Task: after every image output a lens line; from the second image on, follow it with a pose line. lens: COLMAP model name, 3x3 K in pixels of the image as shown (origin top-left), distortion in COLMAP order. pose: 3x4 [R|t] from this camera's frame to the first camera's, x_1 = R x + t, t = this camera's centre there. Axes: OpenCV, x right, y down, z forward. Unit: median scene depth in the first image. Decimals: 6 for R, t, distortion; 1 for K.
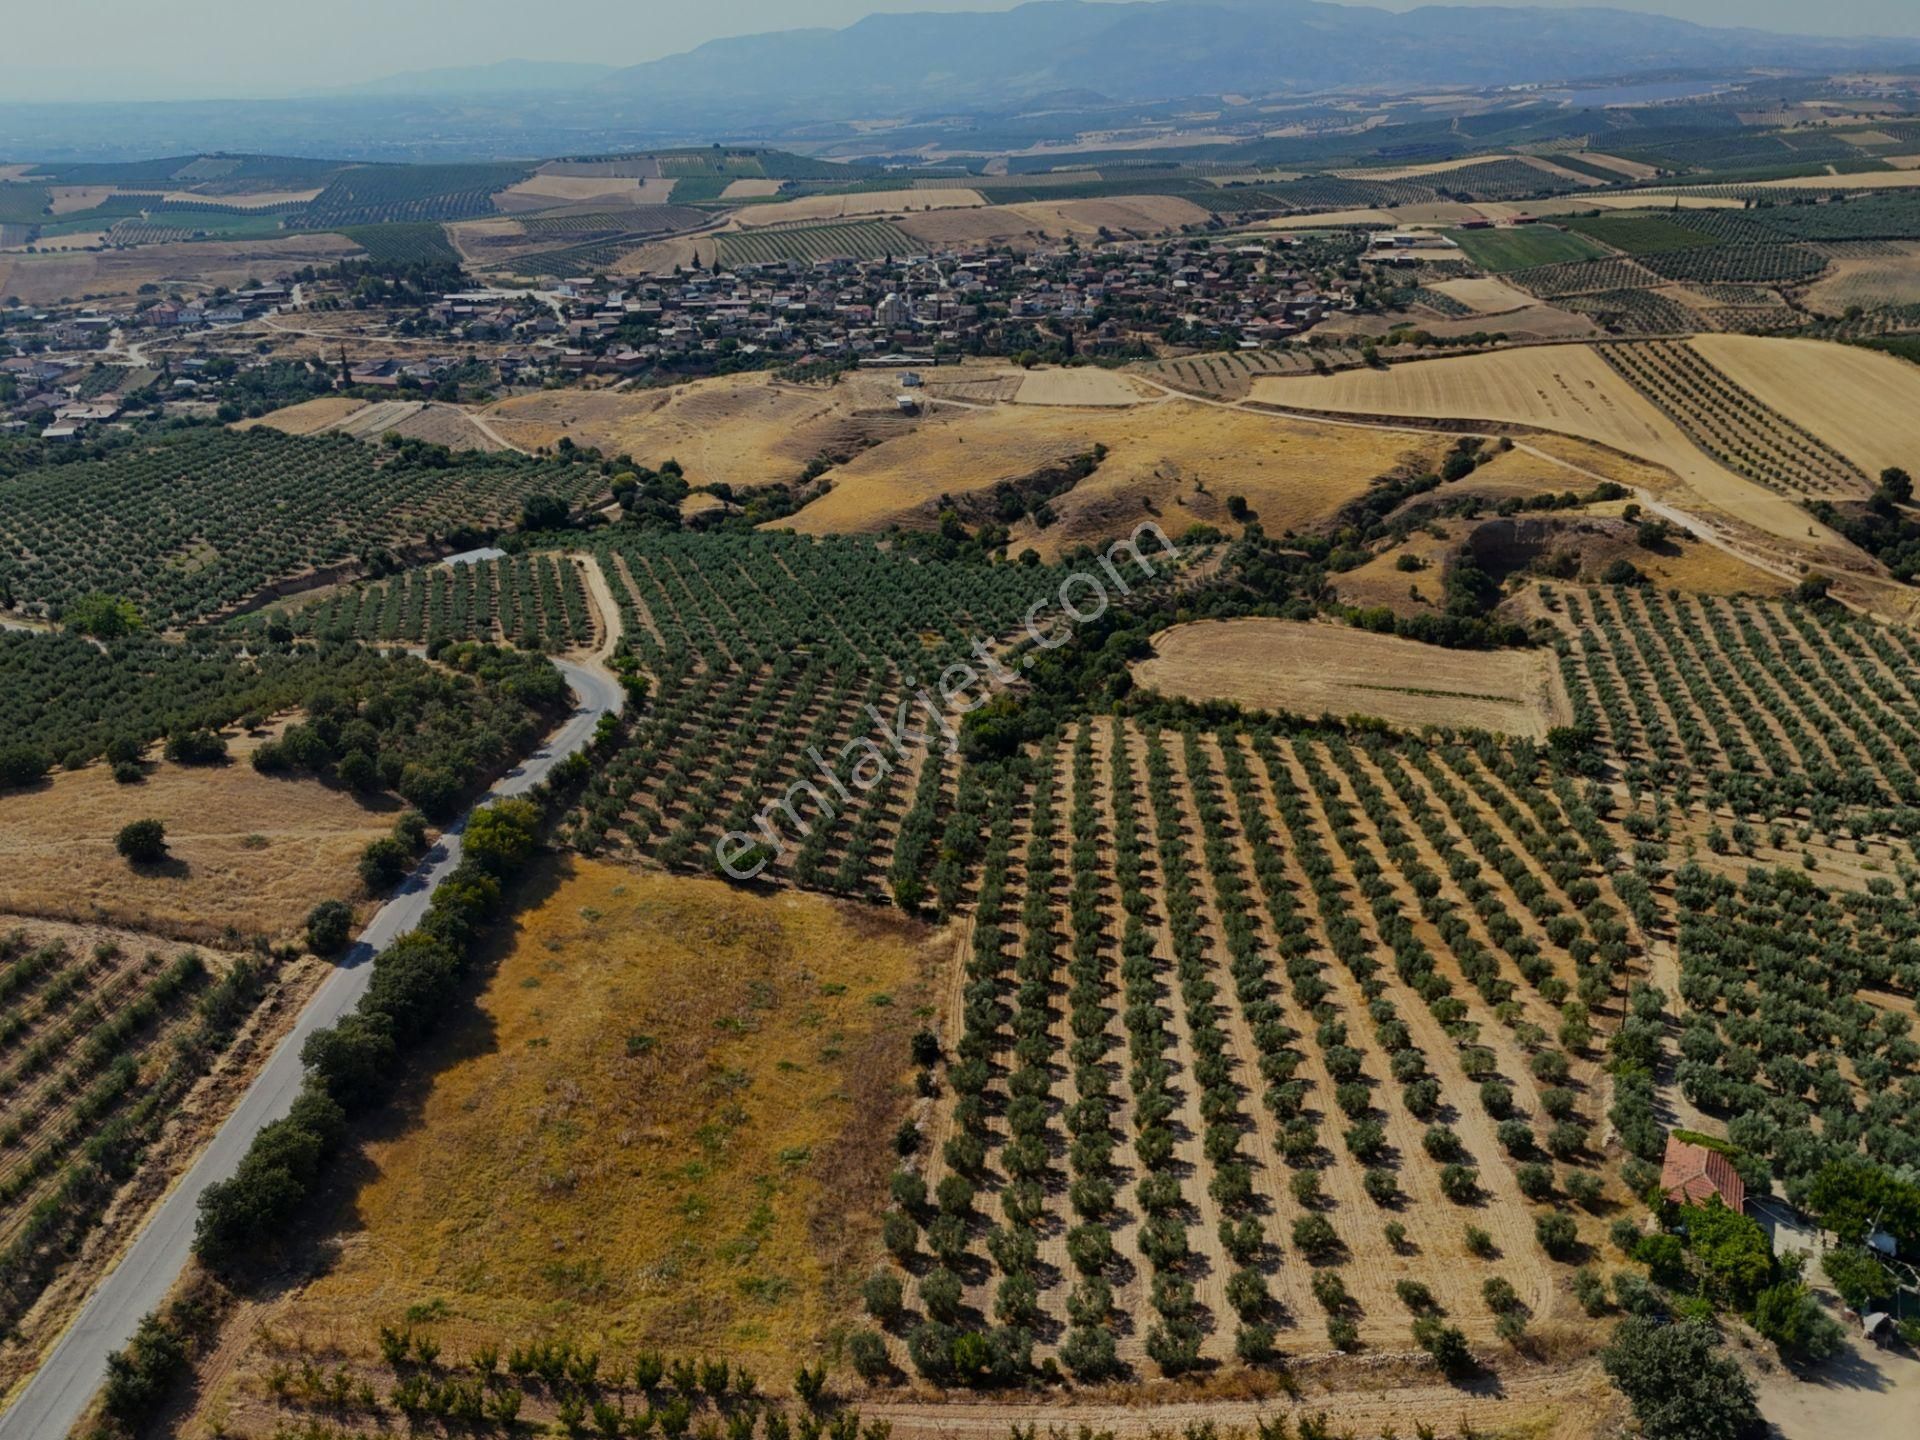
lens RADIAL K [[1419.5, 0, 957.4], [0, 1419.5, 718.3], [0, 0, 1]] dist [0.059930, -0.050237]
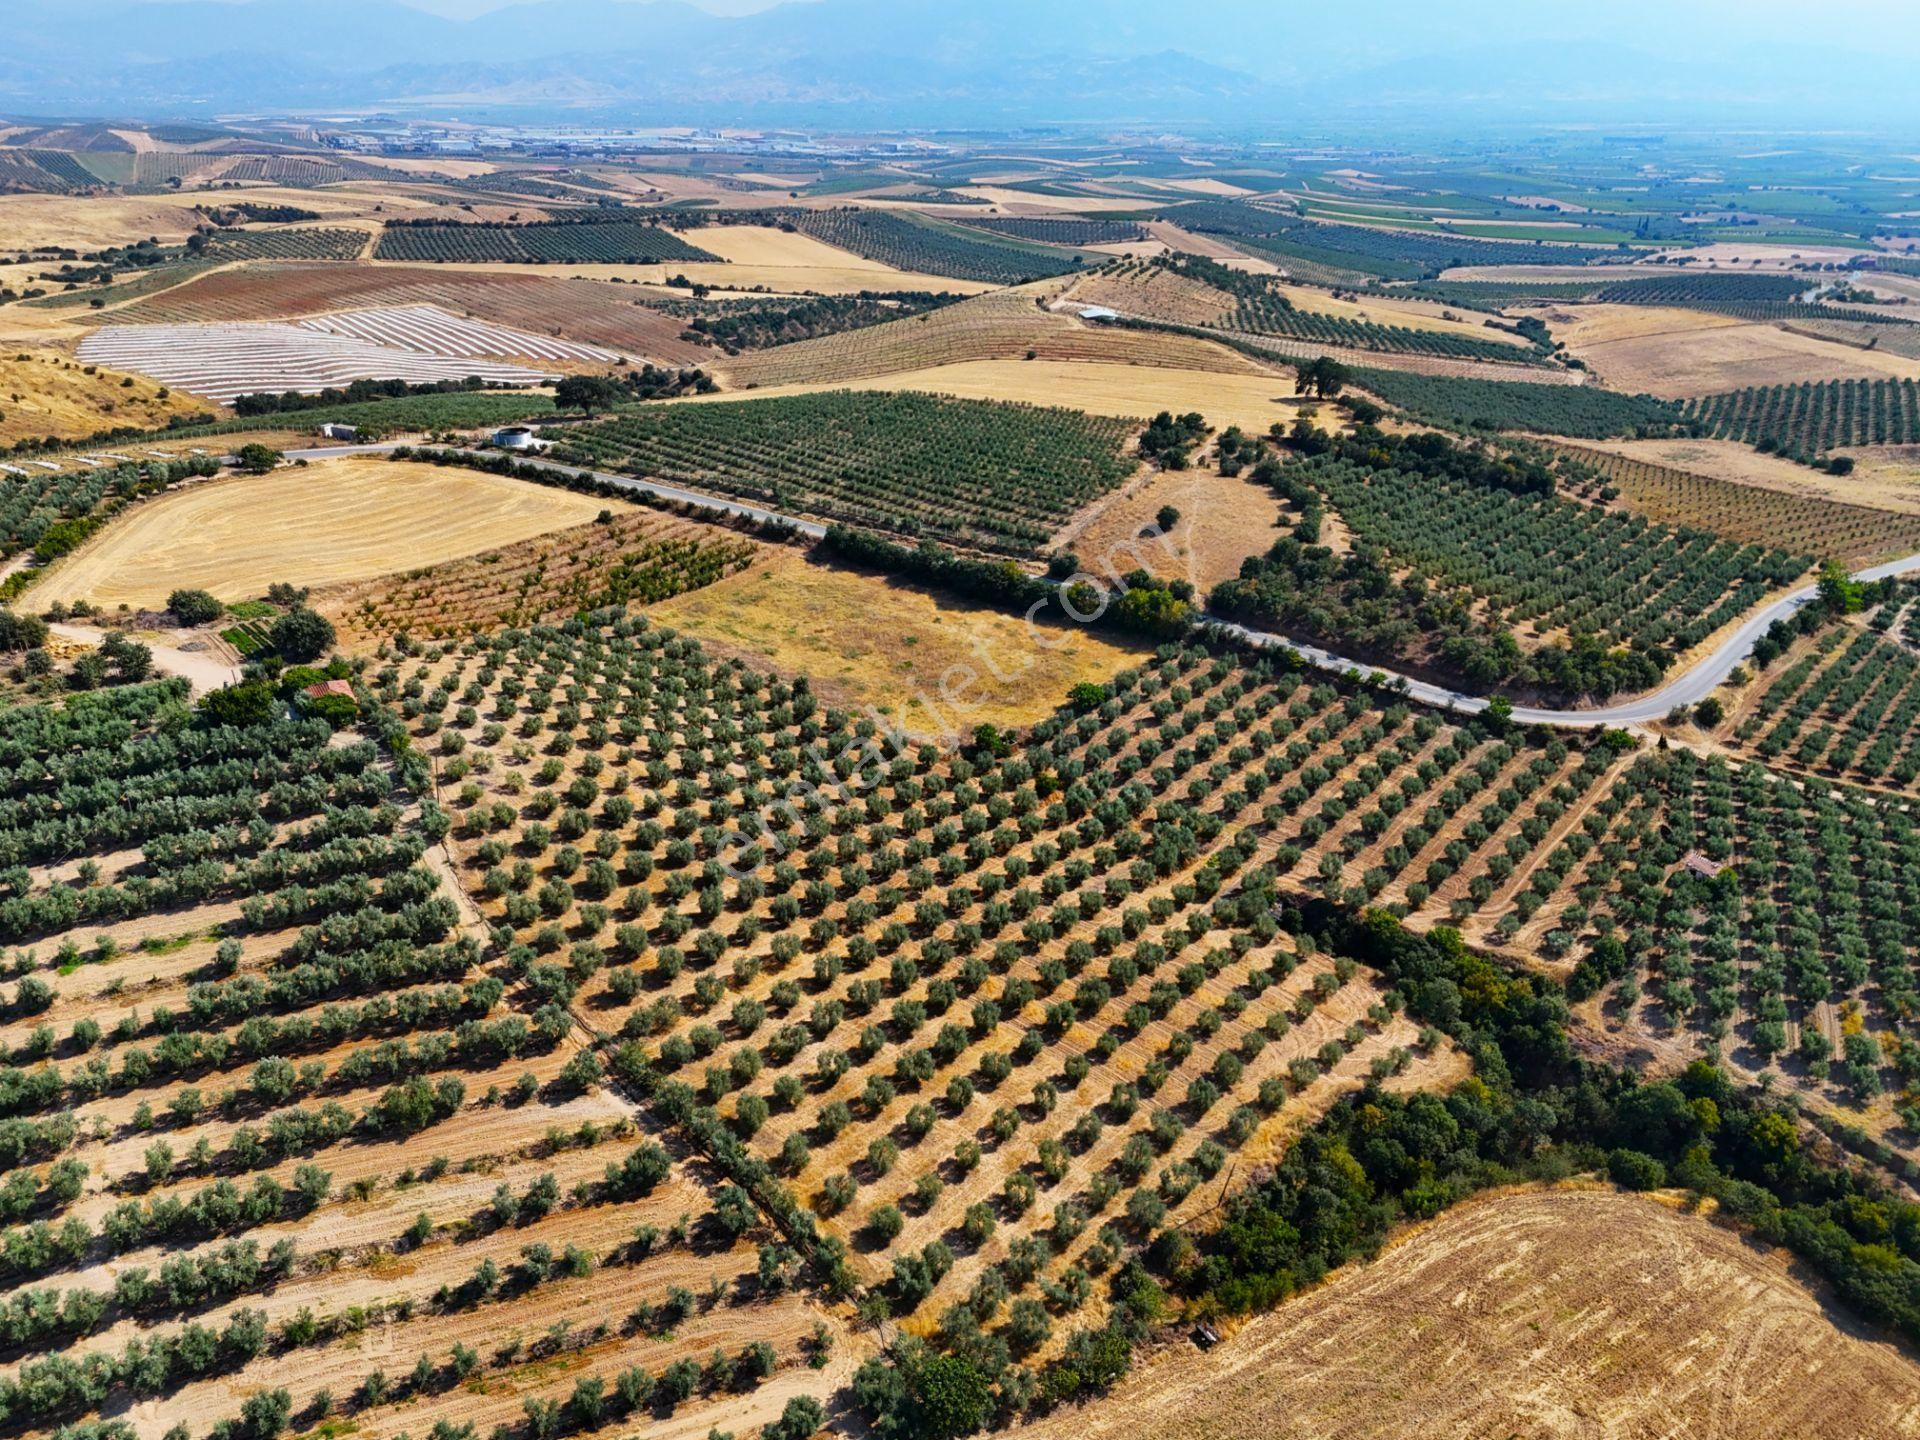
lens RADIAL K [[1419.5, 0, 955.9], [0, 1419.5, 723.6], [0, 0, 1]] dist [0.059930, -0.050237]
pose [[-0.507367, 0.354941, -0.785236, 0.292776], [-0.347874, 0.749317, 0.563479, -0.176815], [0.788392, 0.559054, -0.256704, 0.398776]]
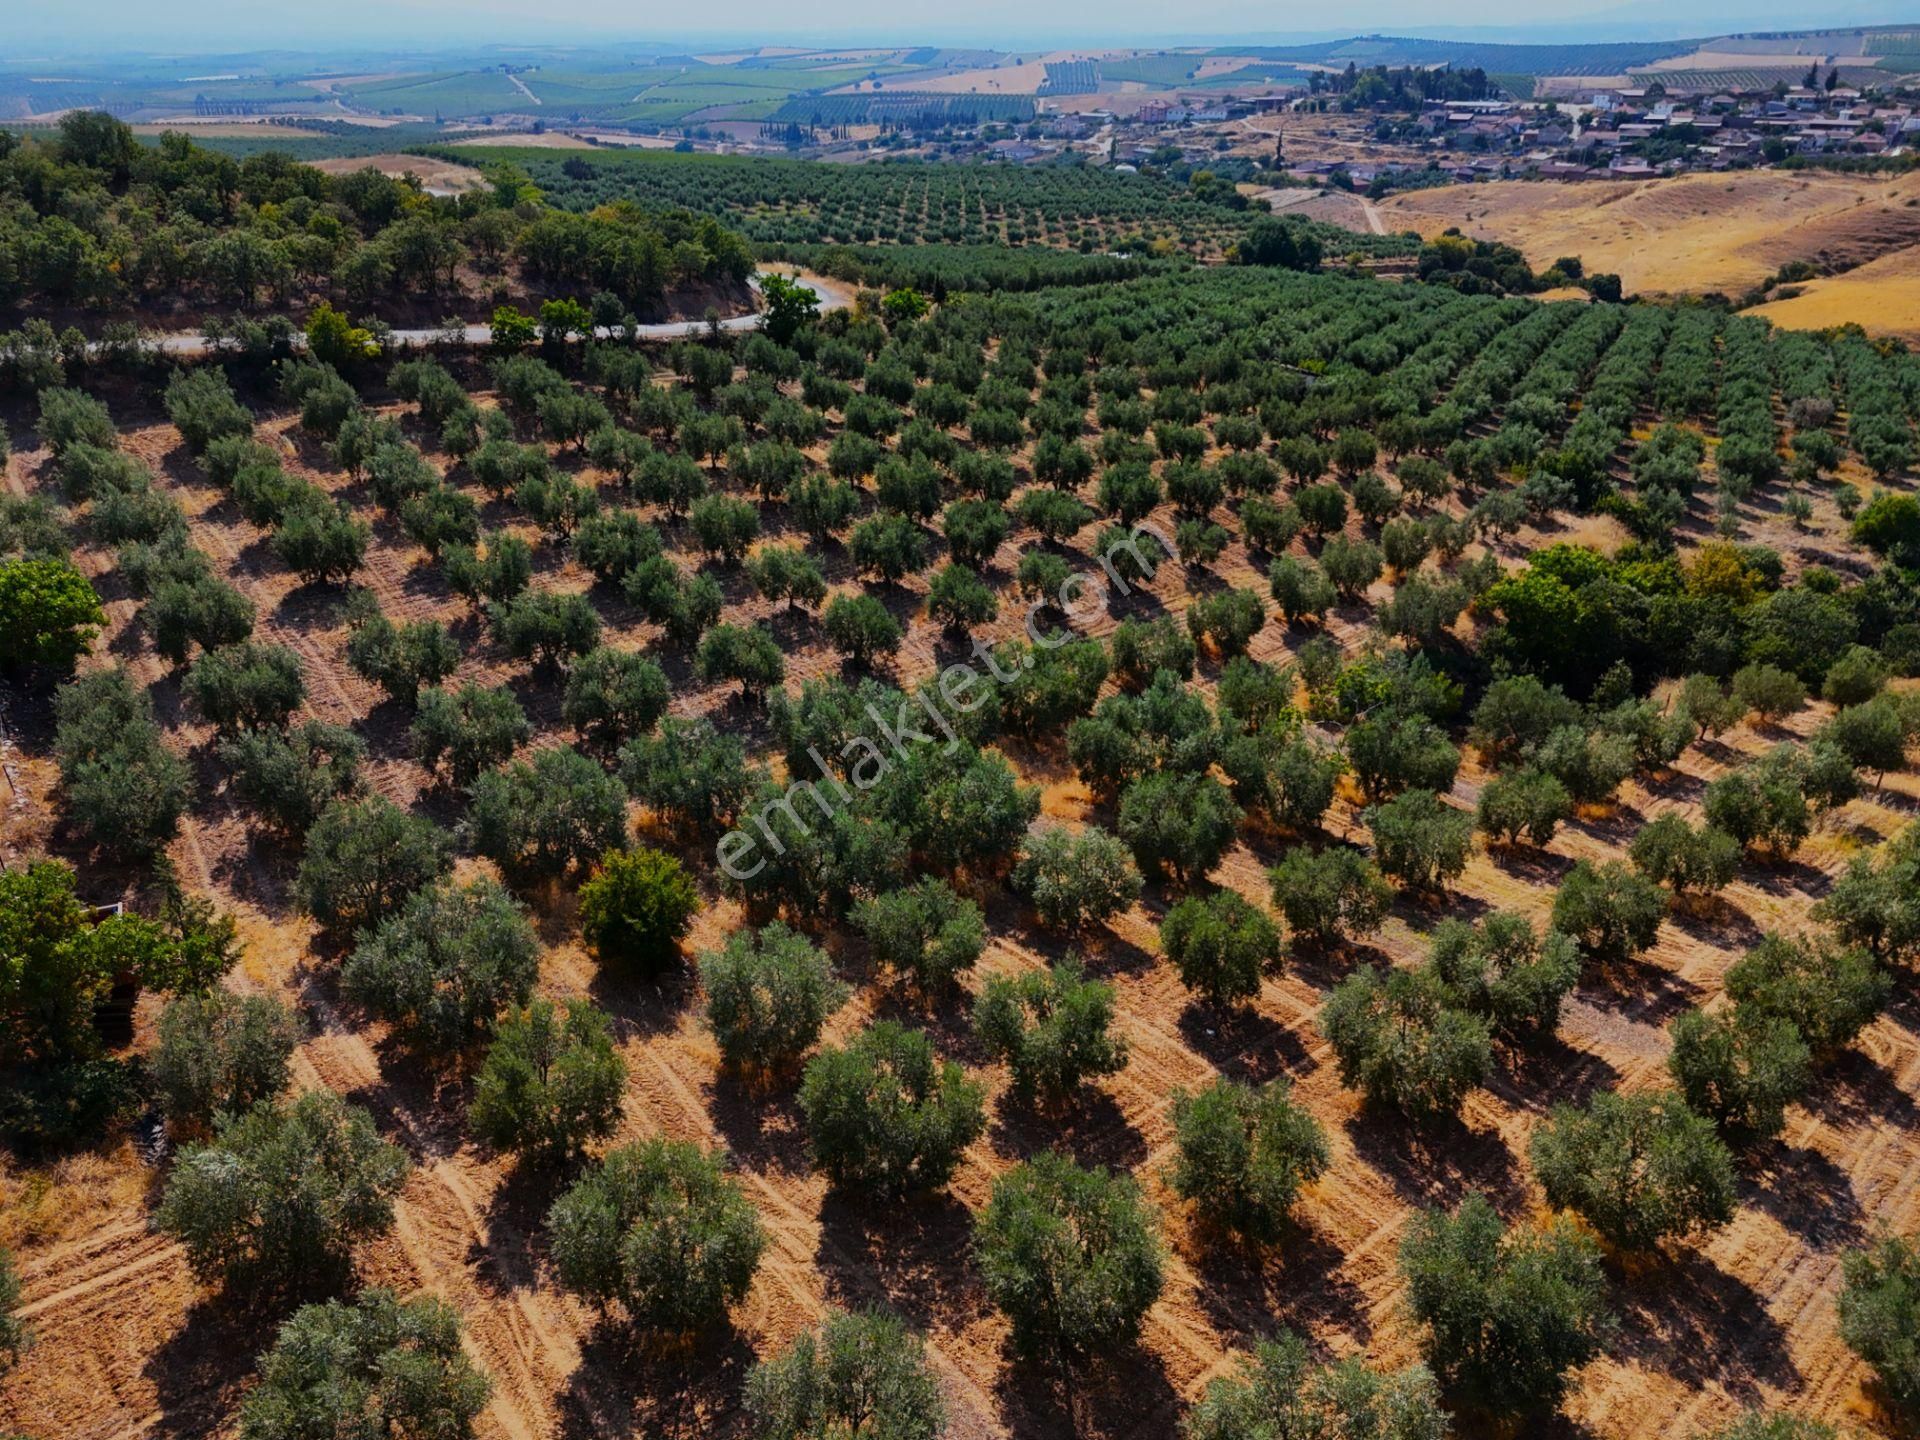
lens RADIAL K [[1419.5, 0, 963.9], [0, 1419.5, 711.4], [0, 0, 1]] dist [0.059930, -0.050237]
pose [[0.740669, 0.294143, -0.604061, 0.049803], [-0.274640, 0.953077, 0.127345, 0.011249], [0.613174, 0.071578, 0.786698, 0.285581]]
